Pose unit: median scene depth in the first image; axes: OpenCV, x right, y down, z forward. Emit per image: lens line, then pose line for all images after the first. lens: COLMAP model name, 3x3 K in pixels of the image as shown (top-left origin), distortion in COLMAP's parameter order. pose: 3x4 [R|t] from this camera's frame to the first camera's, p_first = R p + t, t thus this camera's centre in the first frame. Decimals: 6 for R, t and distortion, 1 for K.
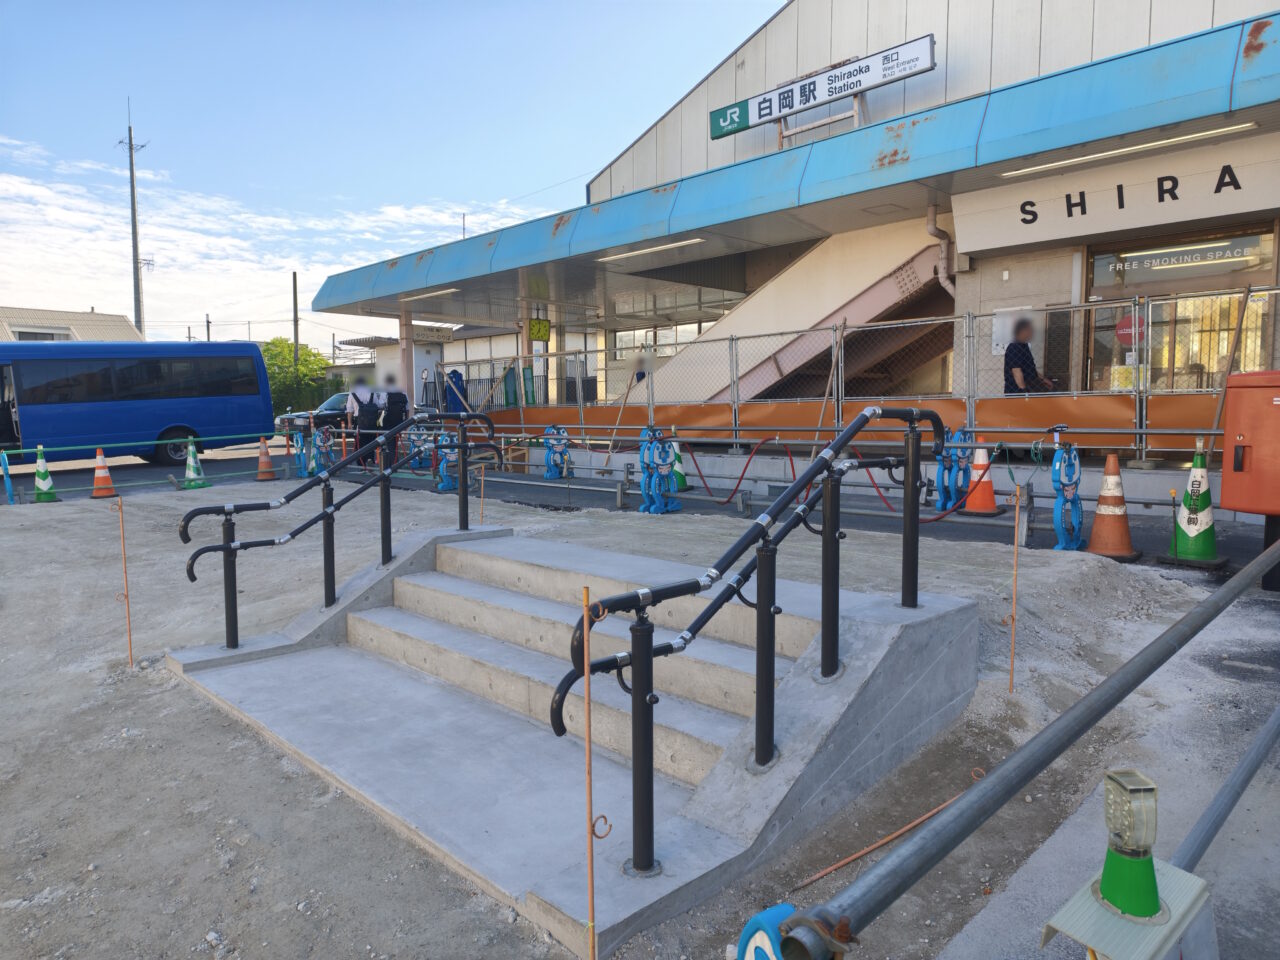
lens RADIAL K [[859.4, 0, 642.7], [0, 859.4, 480.4], [0, 0, 1]] dist [-0.001191, -0.001645]
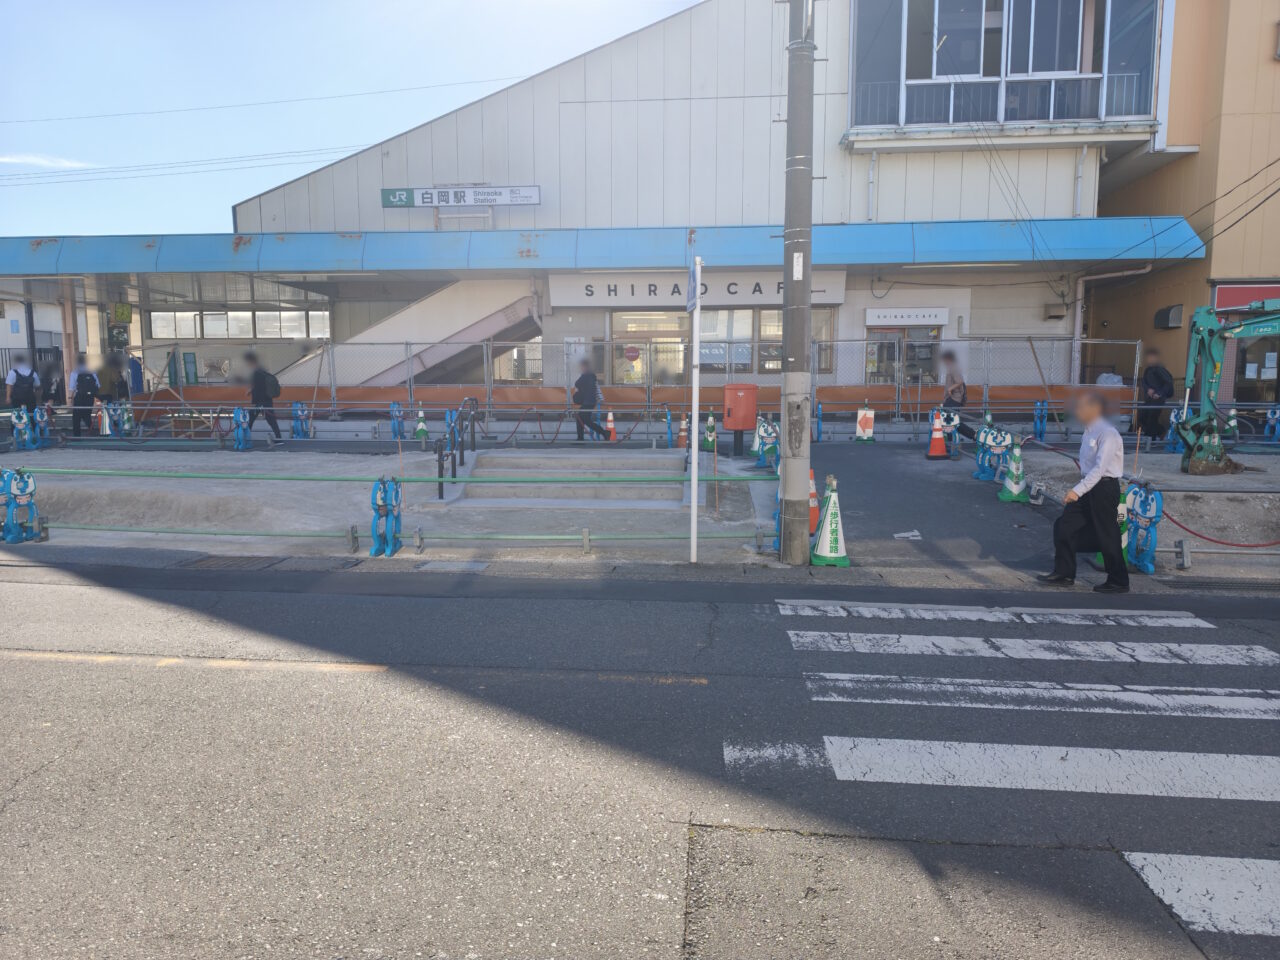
lens RADIAL K [[859.4, 0, 636.9], [0, 859.4, 479.0], [0, 0, 1]] dist [-0.001191, -0.001645]
pose [[0.757131, -0.060065, 0.650495, -0.623725], [0.039808, 0.998156, 0.045833, 0.021407], [-0.652049, -0.008806, 0.758126, -0.444703]]
